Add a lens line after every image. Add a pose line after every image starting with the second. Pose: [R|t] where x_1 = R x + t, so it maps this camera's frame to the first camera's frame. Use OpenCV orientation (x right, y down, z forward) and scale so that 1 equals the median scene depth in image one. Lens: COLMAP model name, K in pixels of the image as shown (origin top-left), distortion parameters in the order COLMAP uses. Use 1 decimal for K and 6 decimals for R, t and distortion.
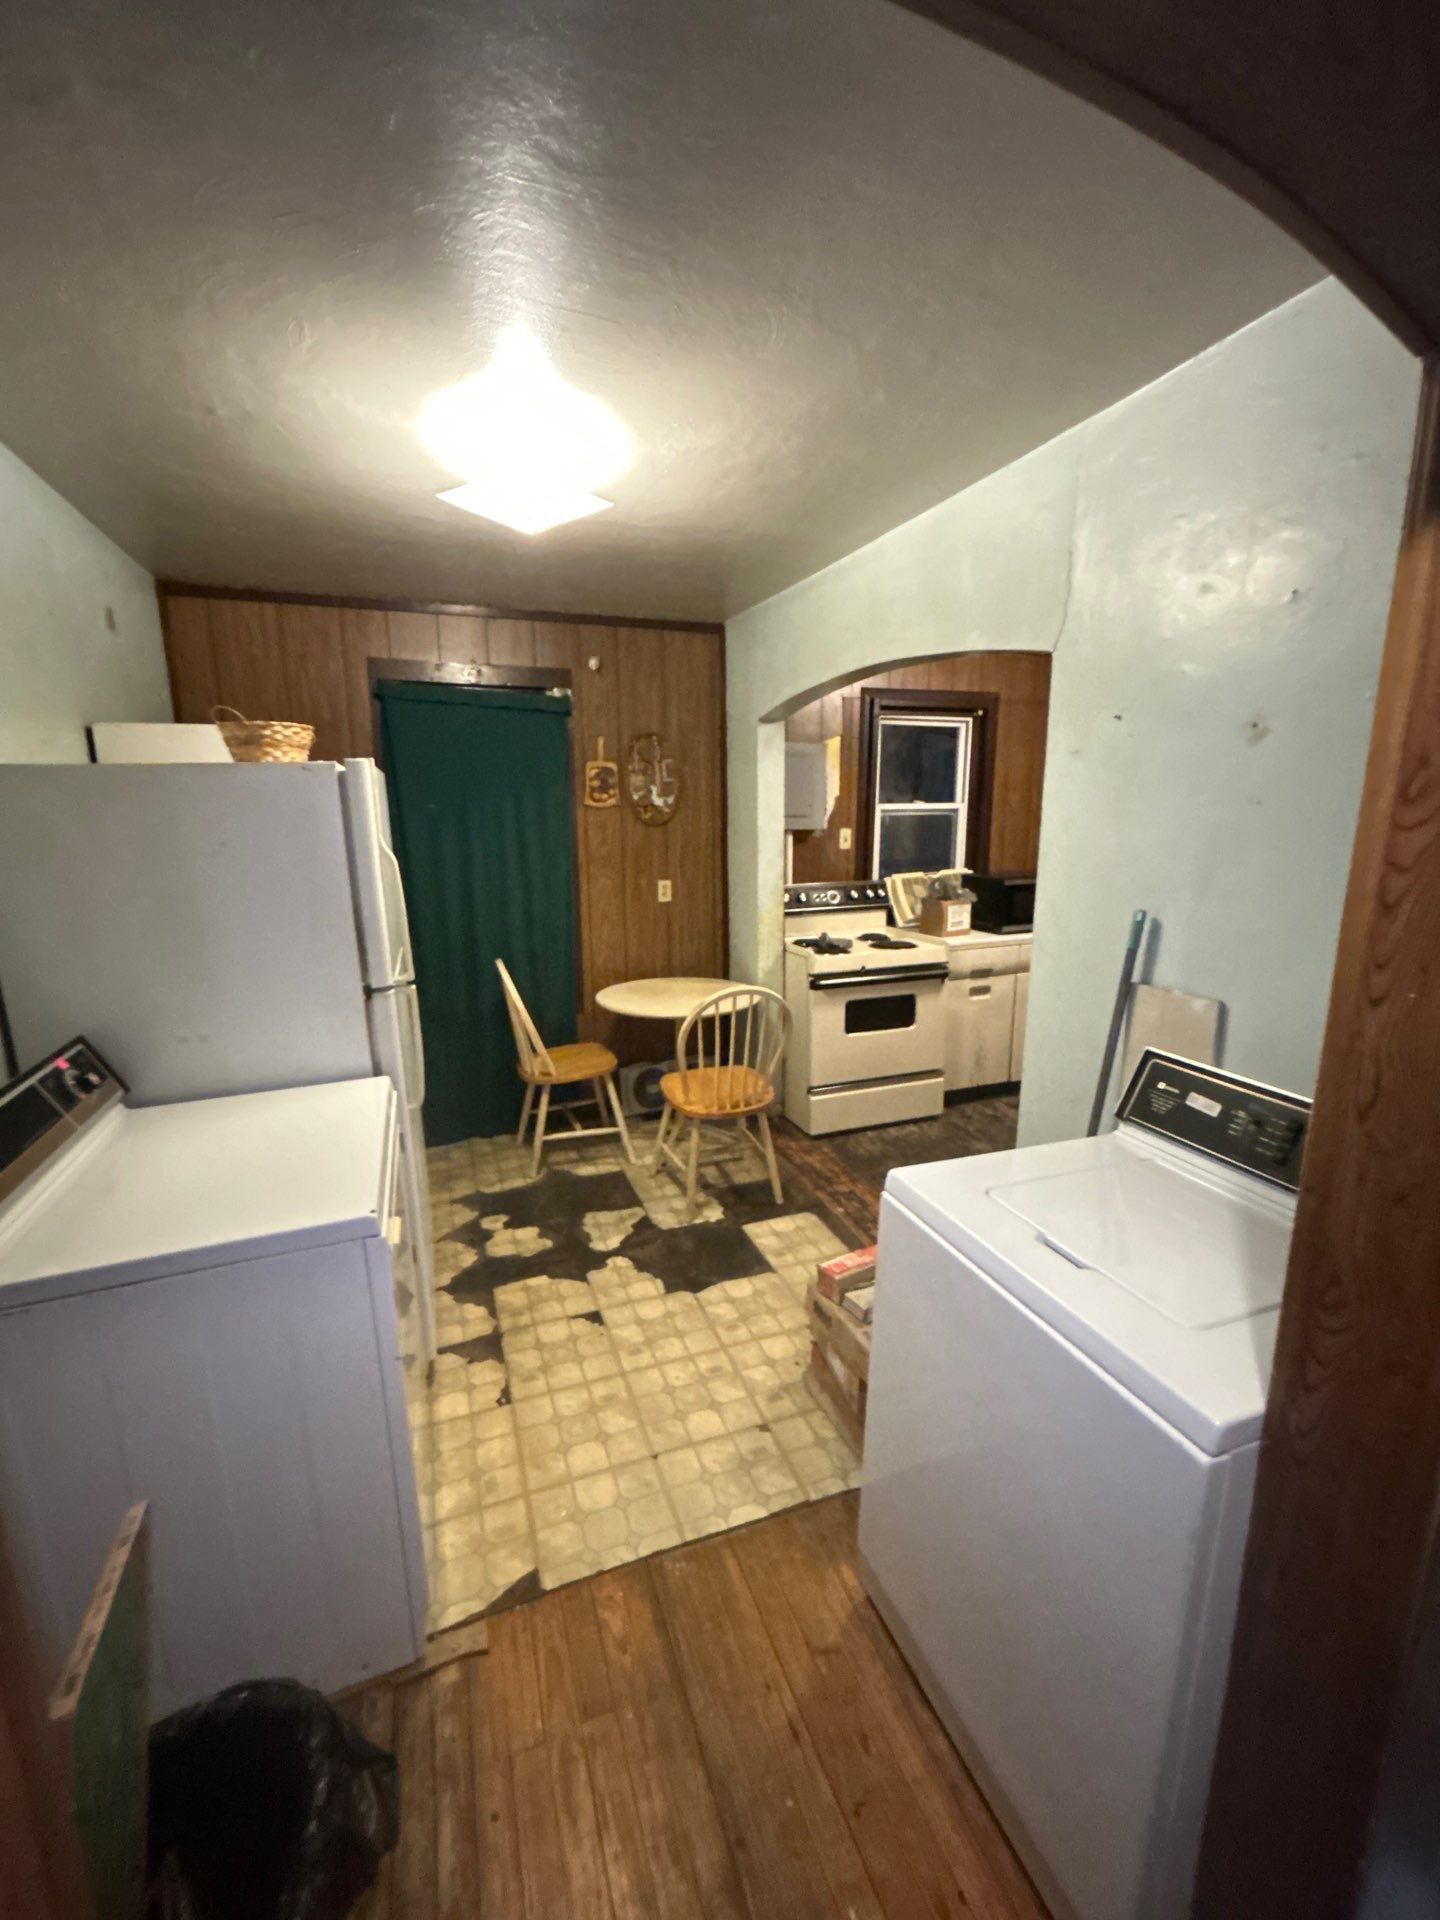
lens RADIAL K [[778.2, 0, 722.4], [0, 778.2, 958.7], [0, 0, 1]] dist [0.000628, -0.000411]
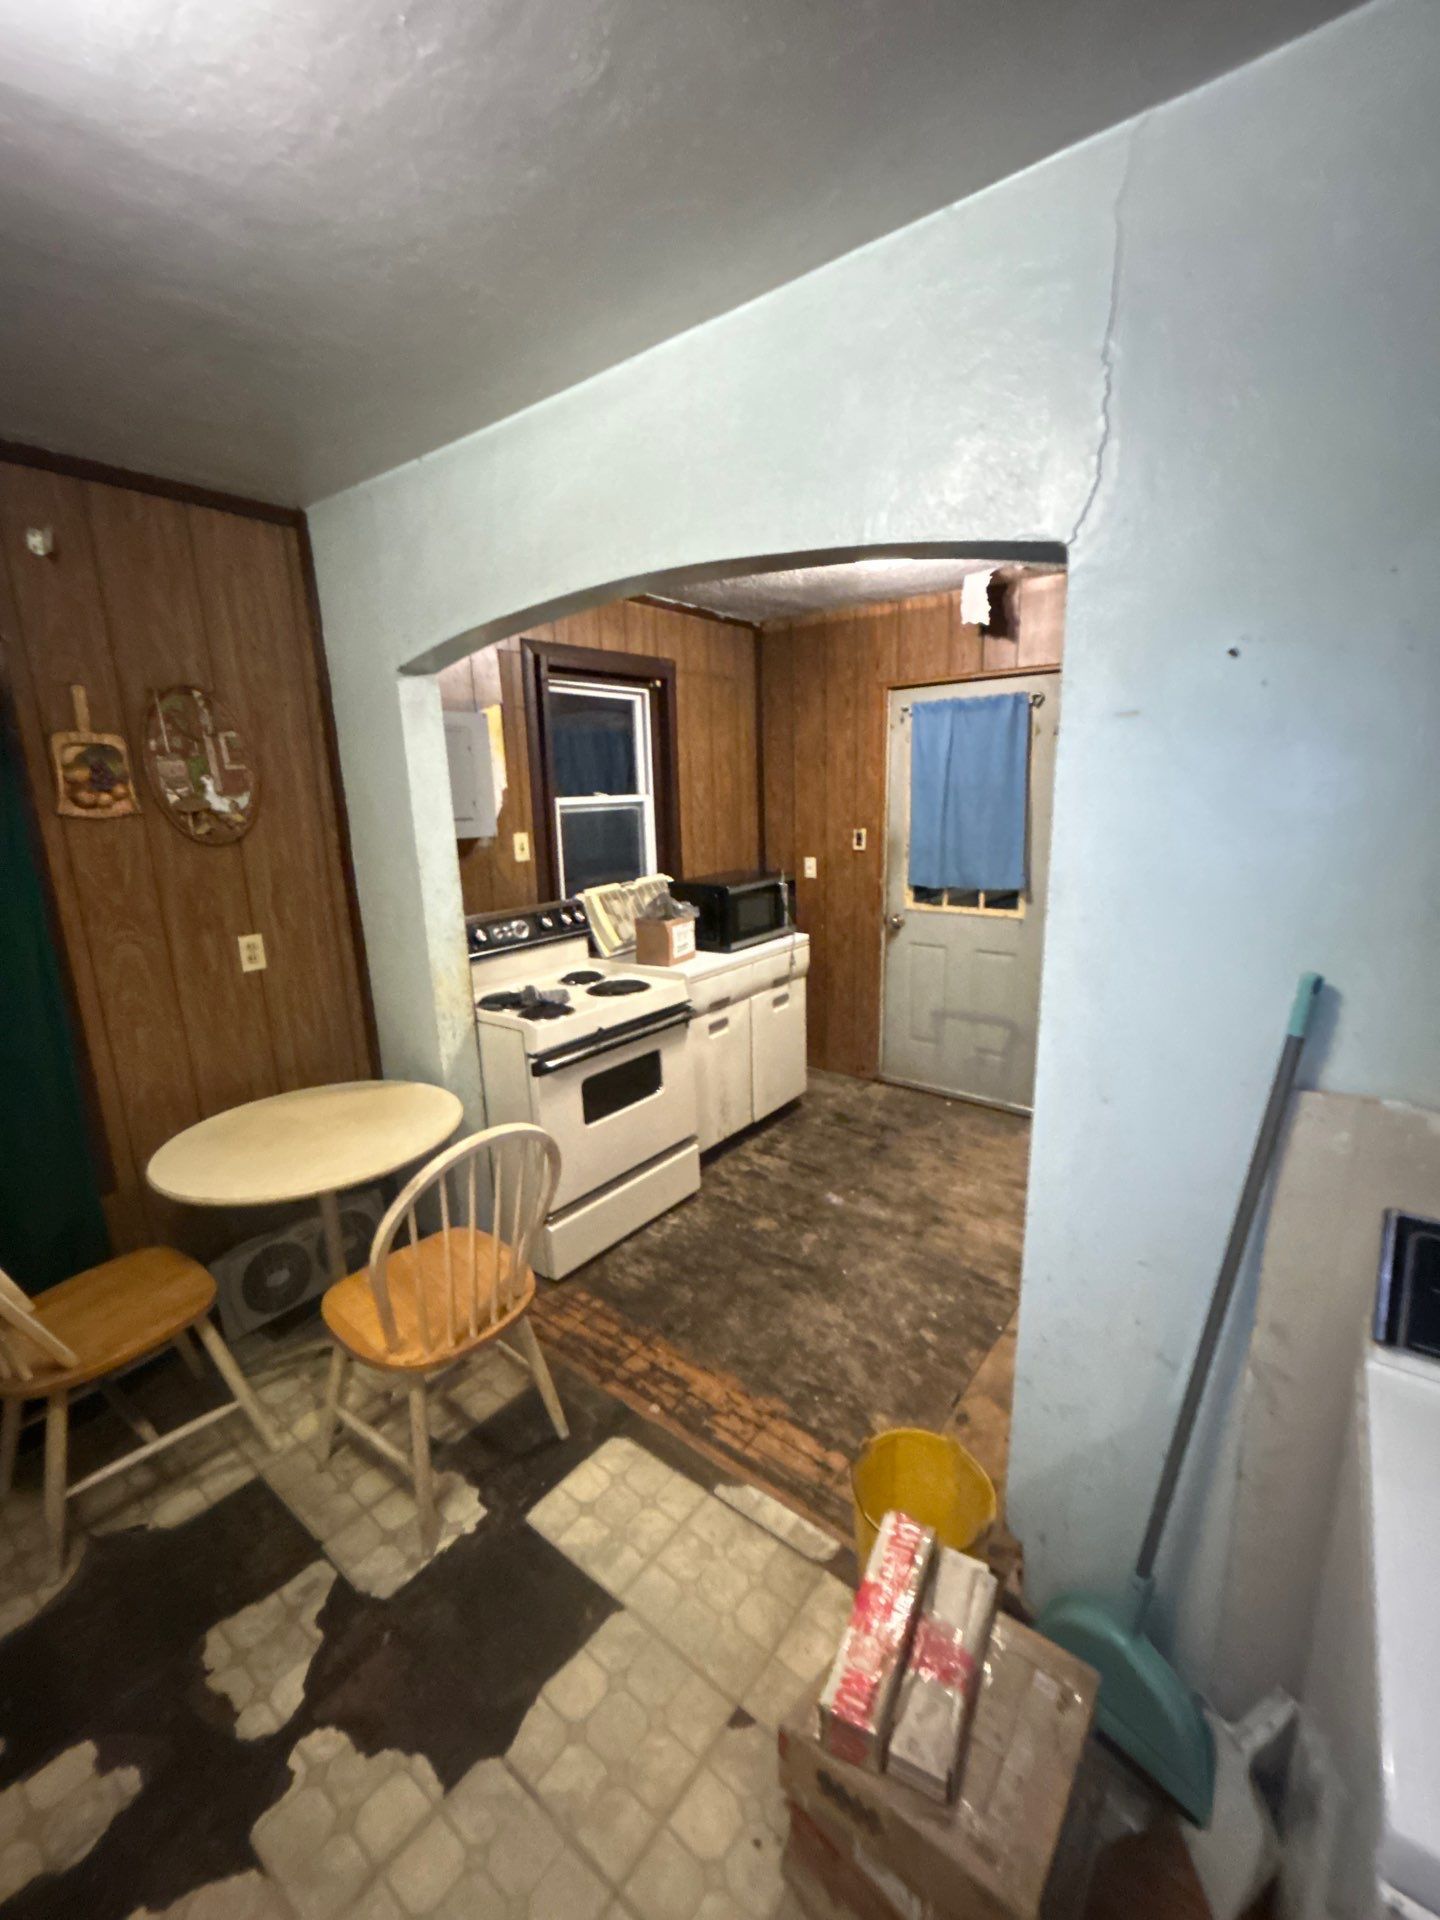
lens RADIAL K [[778.2, 0, 722.4], [0, 778.2, 958.7], [0, 0, 1]] dist [0.000628, -0.000411]
pose [[0.854424, -0.128281, 0.503492, -0.069507], [0.121188, 0.991518, 0.046966, -0.069292], [-0.505246, 0.020888, 0.862723, 0.310438]]
